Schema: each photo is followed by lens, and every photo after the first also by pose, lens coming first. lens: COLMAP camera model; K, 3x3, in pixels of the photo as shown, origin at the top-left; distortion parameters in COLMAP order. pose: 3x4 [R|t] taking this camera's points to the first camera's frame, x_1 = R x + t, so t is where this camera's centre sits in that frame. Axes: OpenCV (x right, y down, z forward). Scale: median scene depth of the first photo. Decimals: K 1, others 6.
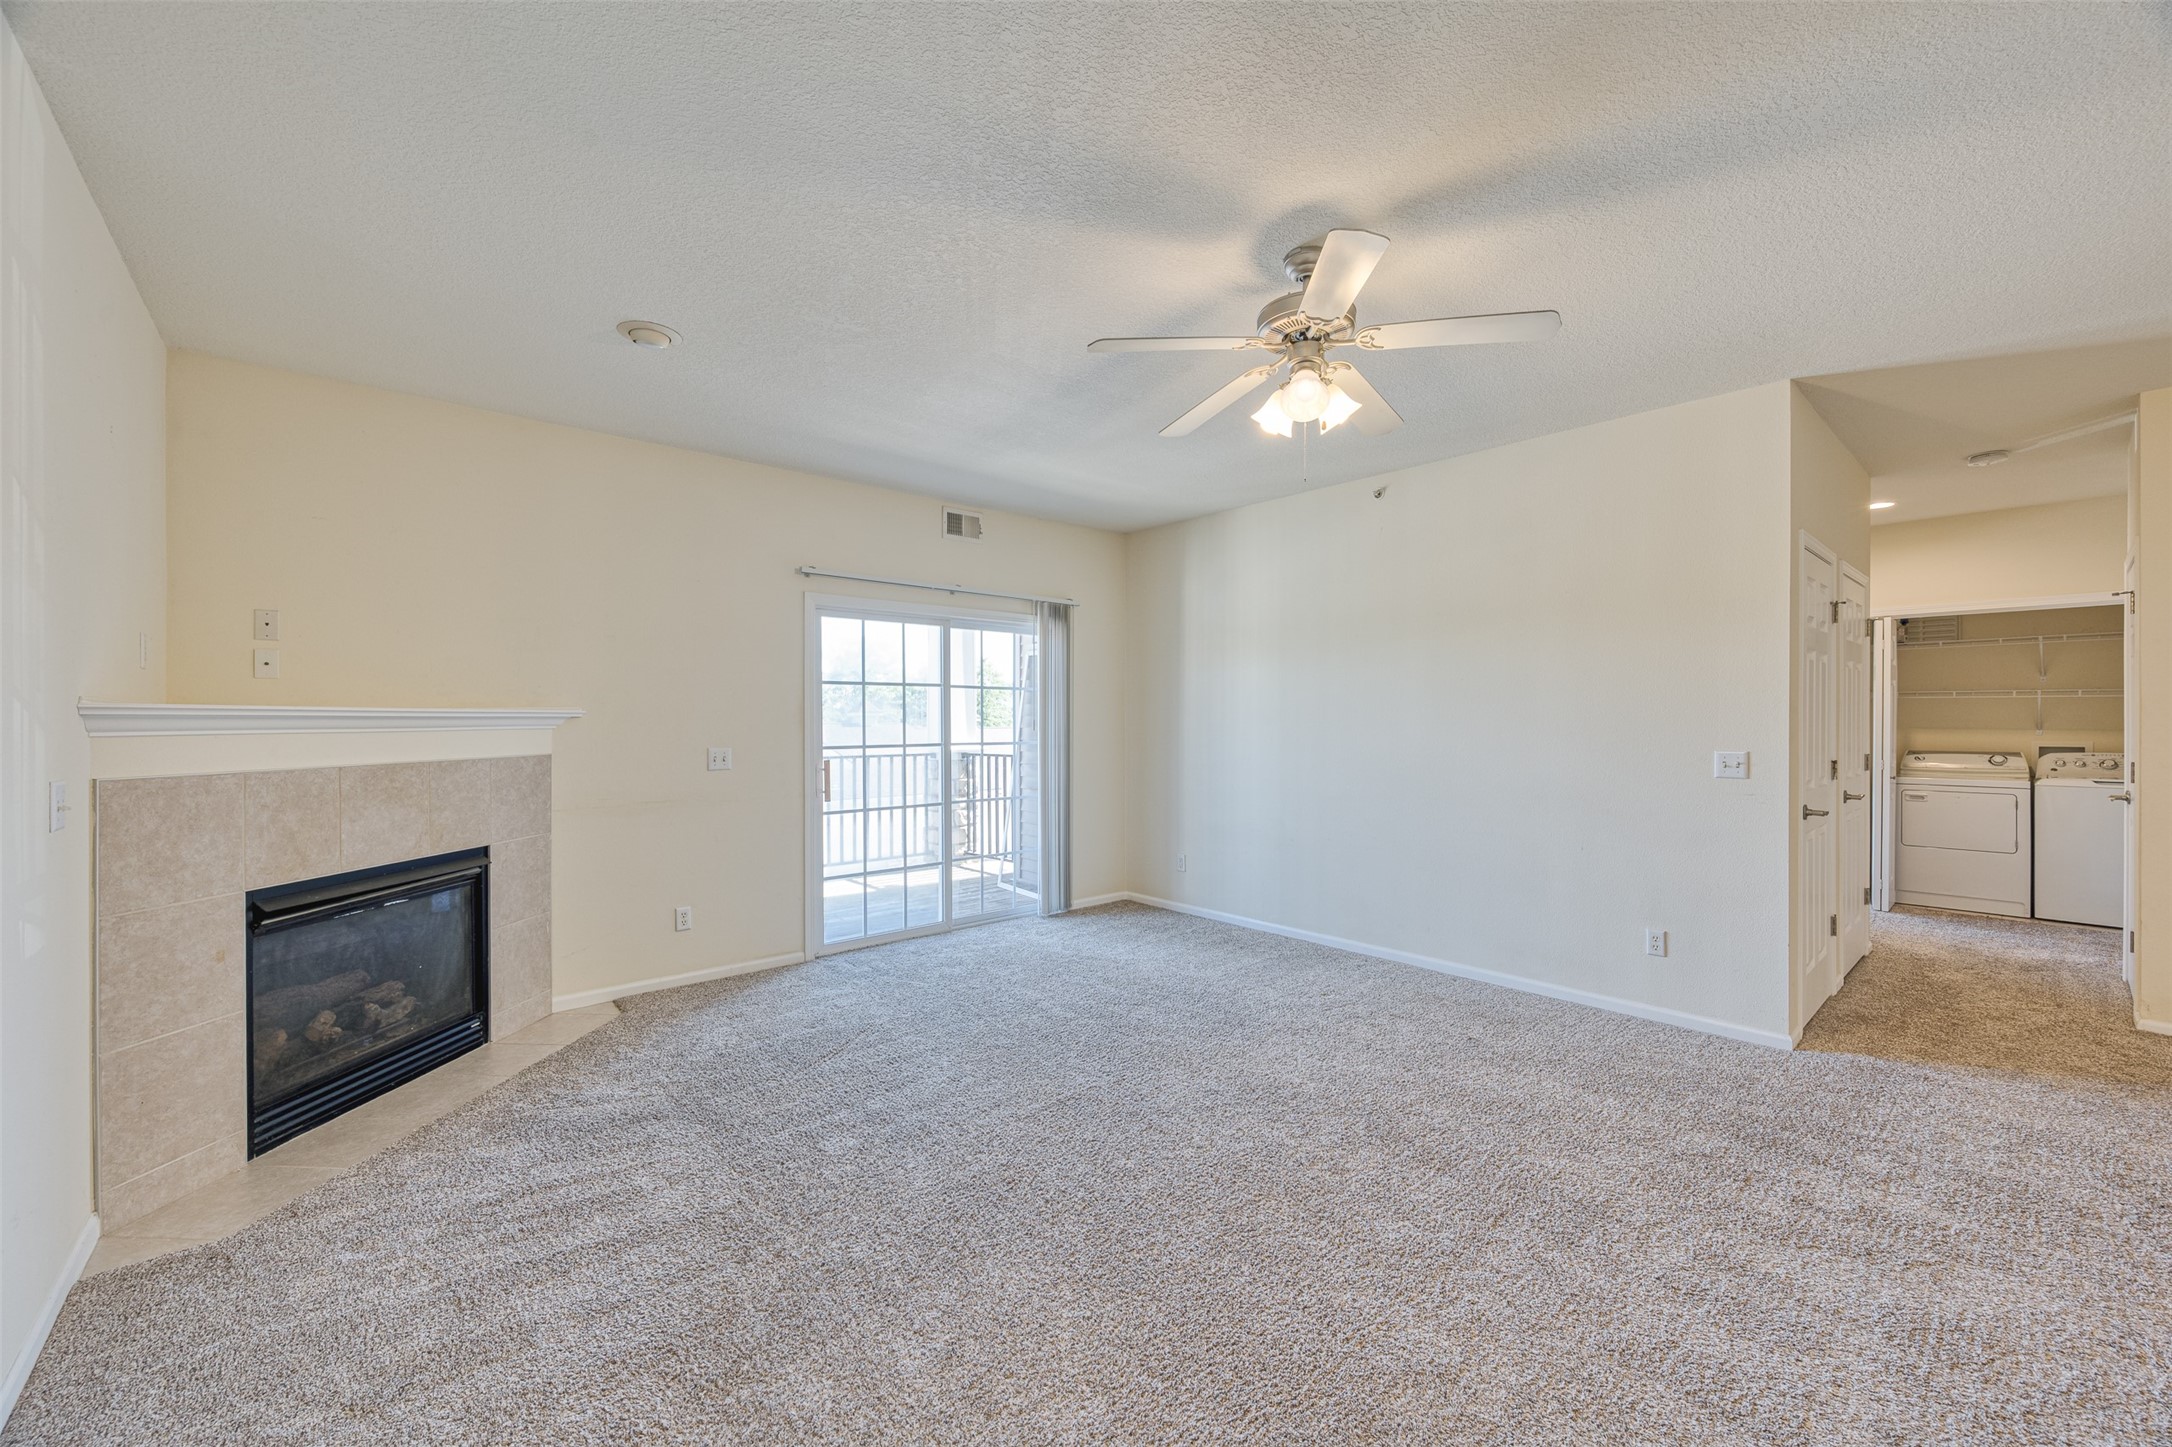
lens RADIAL K [[854.8, 0, 1101.0], [0, 854.8, 723.1], [0, 0, 1]] dist [-0.000807, 0.000000]
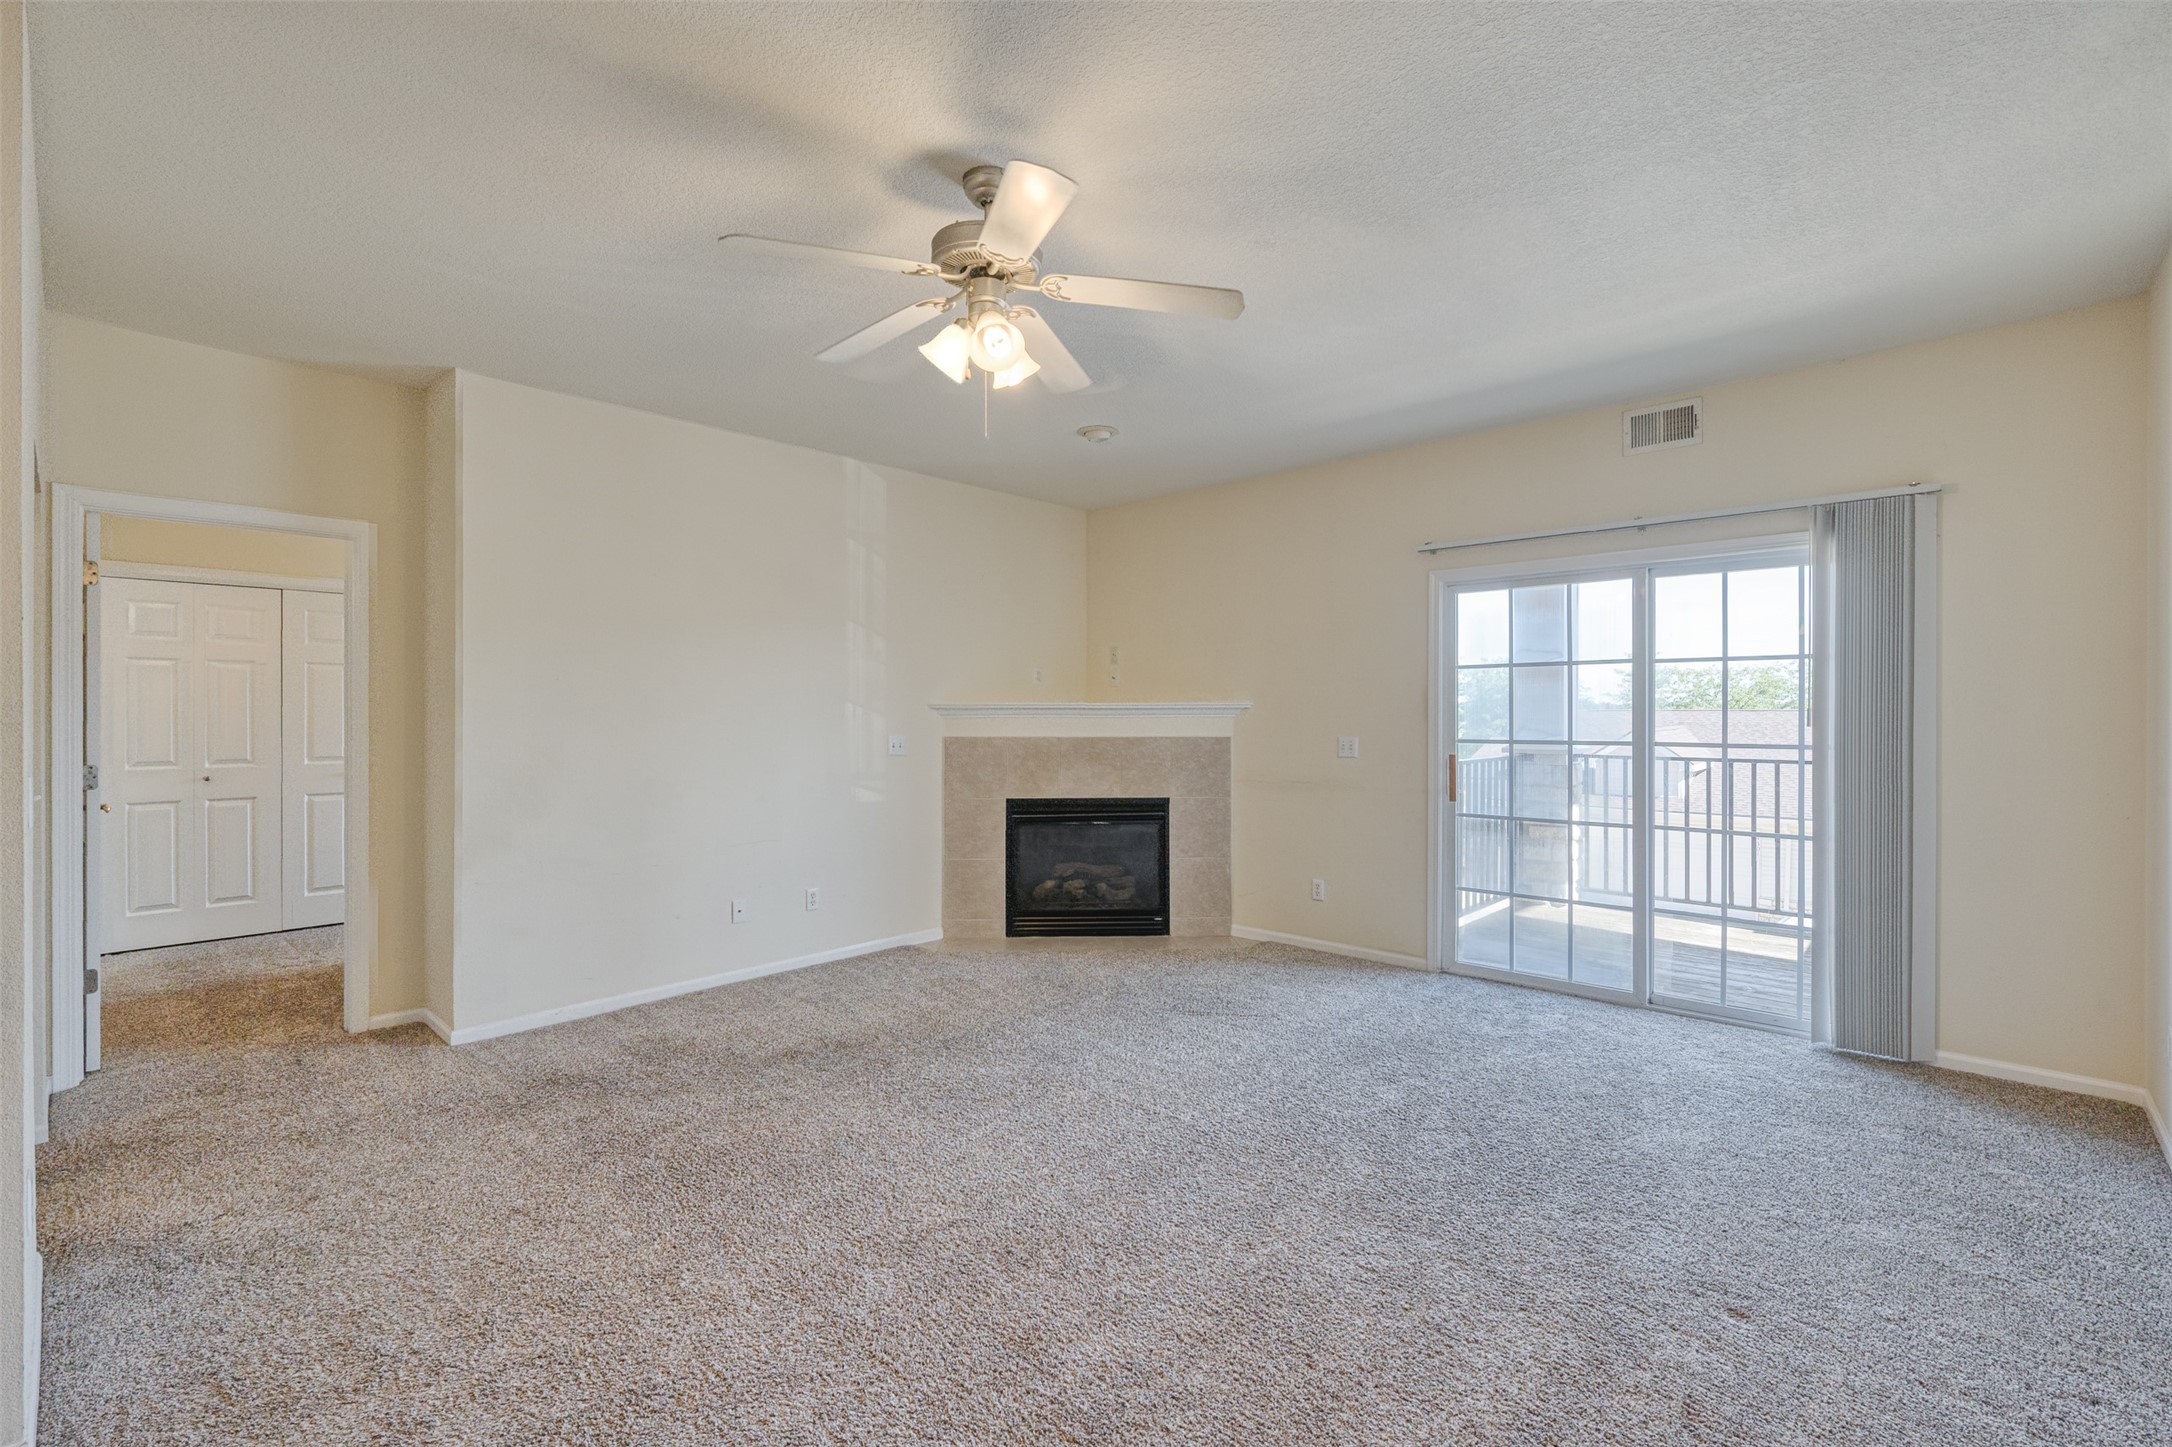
lens RADIAL K [[953.2, 0, 1085.4], [0, 953.2, 716.1], [0, 0, 1]] dist [-0.000821, -0.000247]
pose [[0.084705, 0.003421, -0.996400, 0.644810], [-0.001778, 0.999993, 0.003283, 0.000514], [0.996404, 0.001494, 0.084711, 0.539868]]
